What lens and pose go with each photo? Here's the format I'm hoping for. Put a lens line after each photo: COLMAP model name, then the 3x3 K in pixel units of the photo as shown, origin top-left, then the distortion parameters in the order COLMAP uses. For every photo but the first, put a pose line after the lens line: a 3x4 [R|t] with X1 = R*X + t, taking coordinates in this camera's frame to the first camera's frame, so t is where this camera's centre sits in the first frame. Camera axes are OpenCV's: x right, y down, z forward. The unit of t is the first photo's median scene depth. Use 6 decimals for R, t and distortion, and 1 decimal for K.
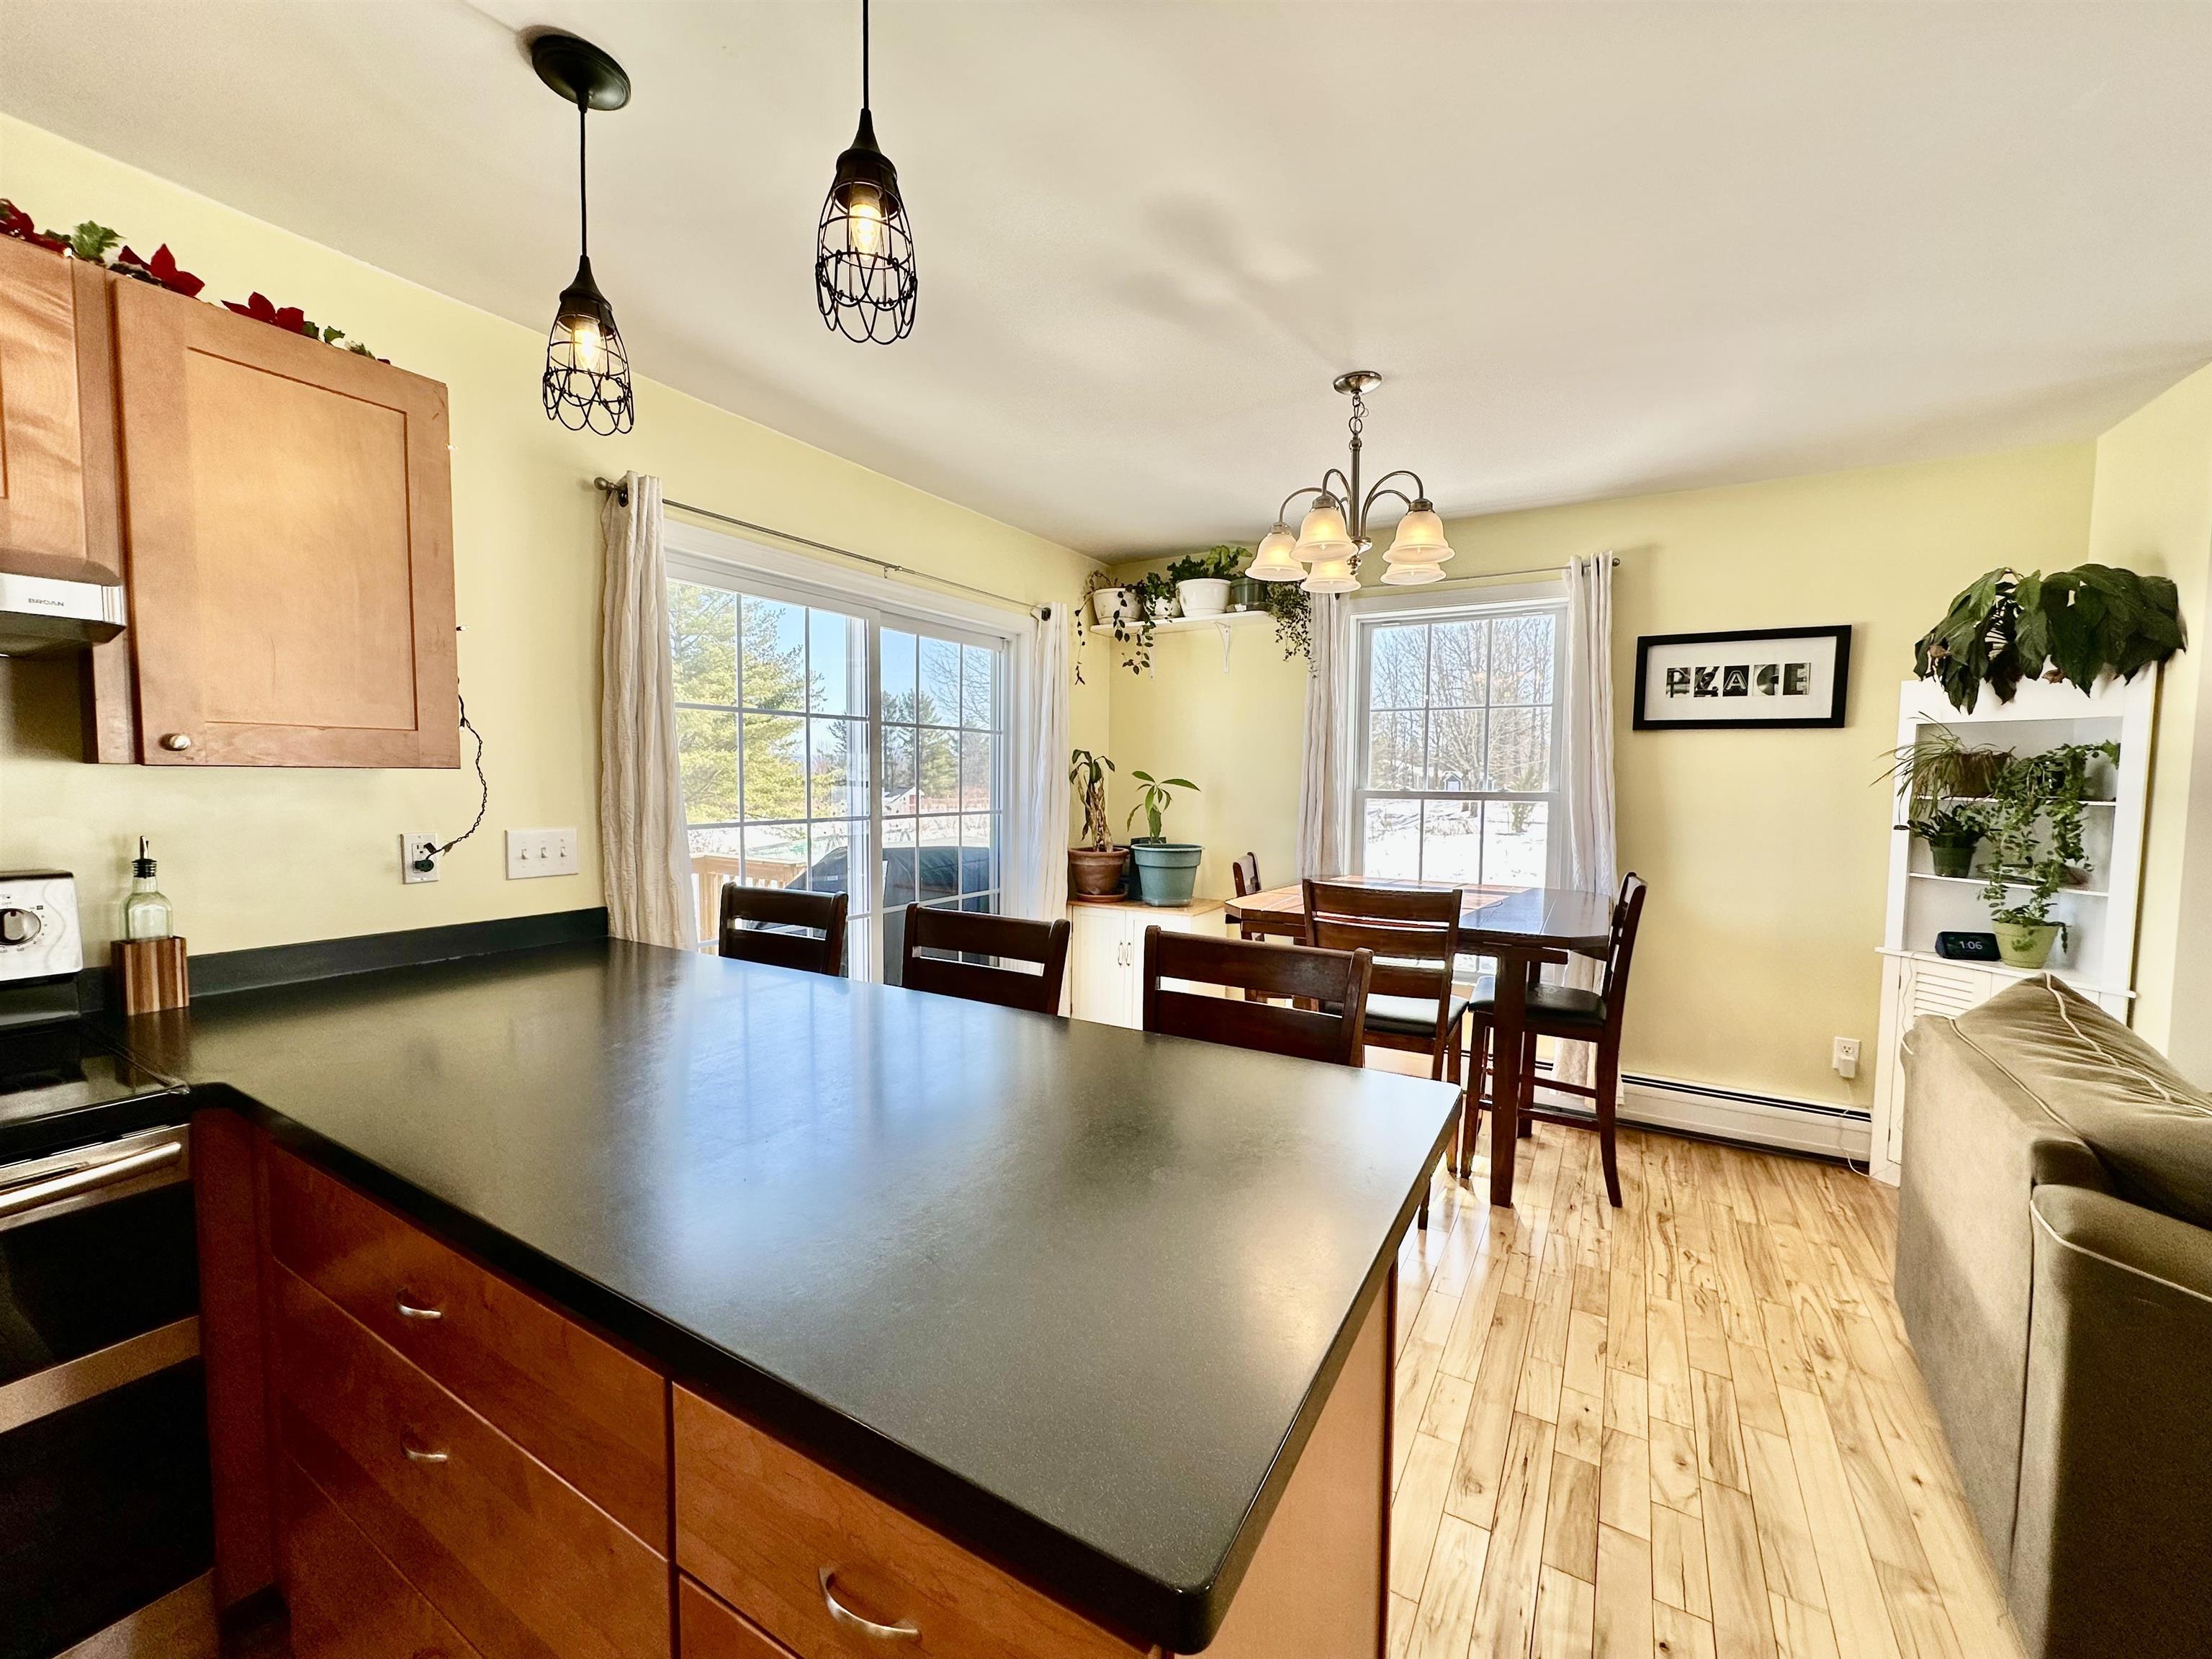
lens RADIAL K [[878.8, 0, 1107.1], [0, 878.8, 831.9], [0, 0, 1]] dist [-0.002399, 0.000307]
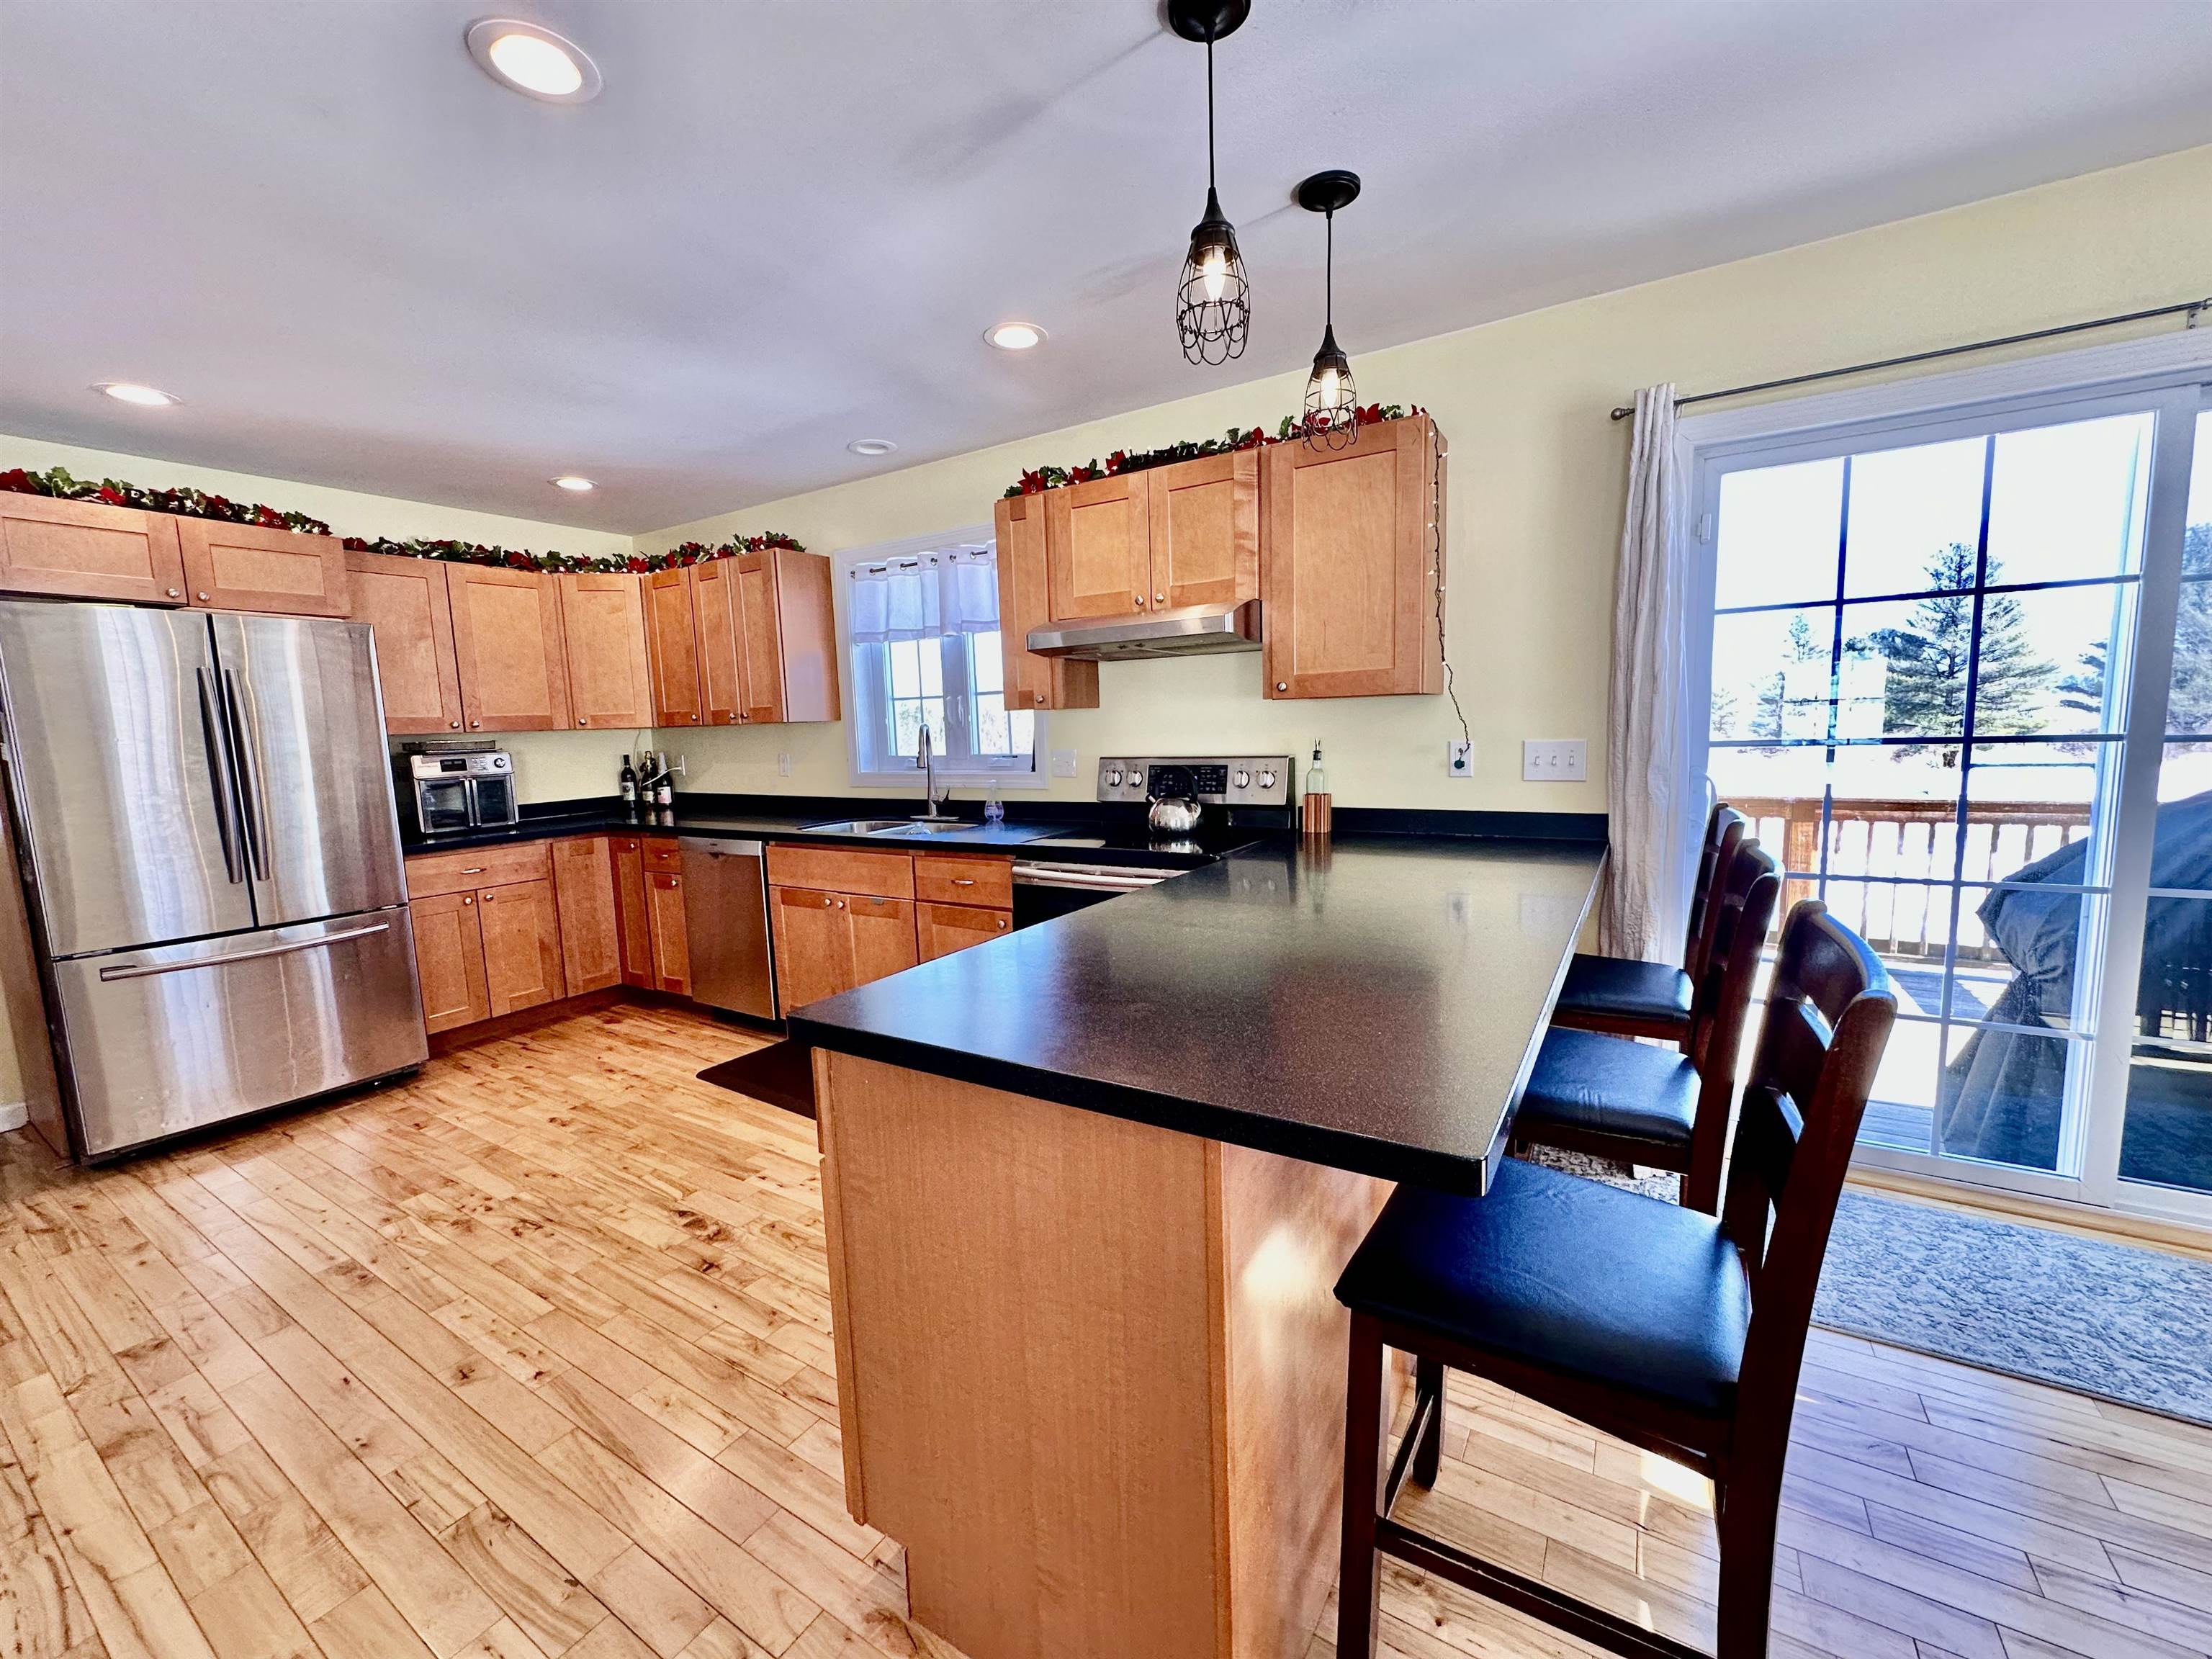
lens RADIAL K [[878.8, 0, 1108.7], [0, 878.8, 830.4], [0, 0, 1]] dist [-0.002399, 0.000307]
pose [[-0.019738, 0.110182, -0.993715, 0.455359], [-0.031729, 0.993339, 0.110771, 0.004324], [0.999302, 0.033716, -0.016110, 0.349884]]
